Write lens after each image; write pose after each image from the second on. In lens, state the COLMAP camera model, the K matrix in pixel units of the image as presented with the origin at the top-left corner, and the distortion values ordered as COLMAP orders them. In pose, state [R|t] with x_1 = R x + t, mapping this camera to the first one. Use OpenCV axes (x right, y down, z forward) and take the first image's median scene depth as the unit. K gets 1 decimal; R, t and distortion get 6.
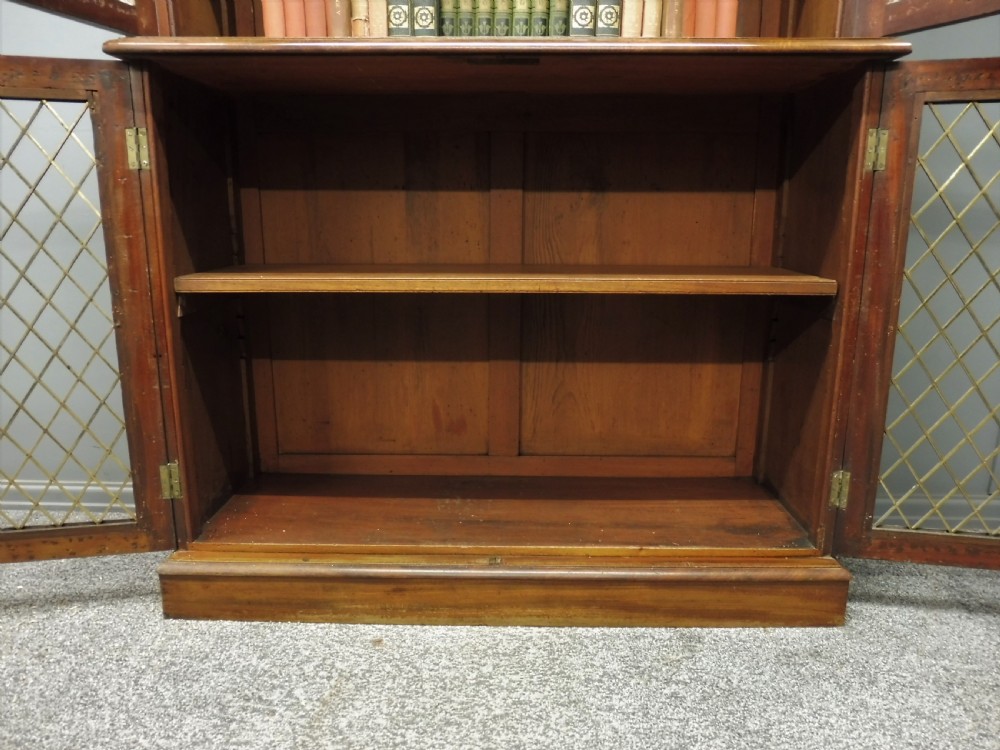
lens RADIAL K [[732.2, 0, 506.3], [0, 732.2, 379.3], [0, 0, 1]] dist [-0.050742, 0.019251]
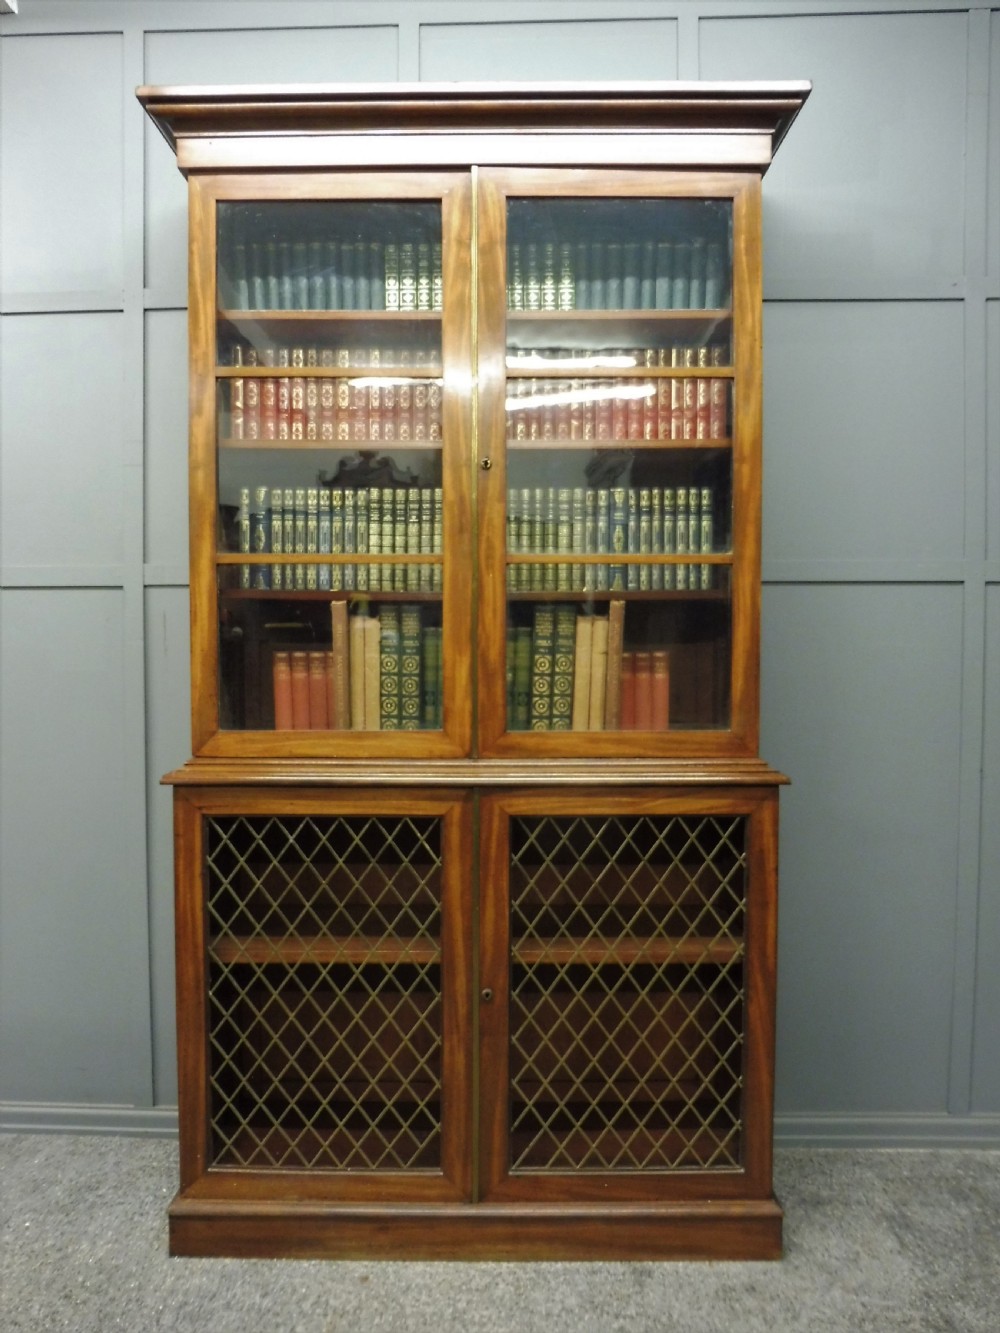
lens RADIAL K [[976.0, 0, 496.2], [0, 976.0, 671.6], [0, 0, 1]] dist [-0.050742, 0.019251]
pose [[0.999940, -0.003465, 0.010361, 0.015596], [0.005325, 0.982666, -0.185310, -0.300622], [-0.009539, 0.185354, 0.982626, -0.666356]]
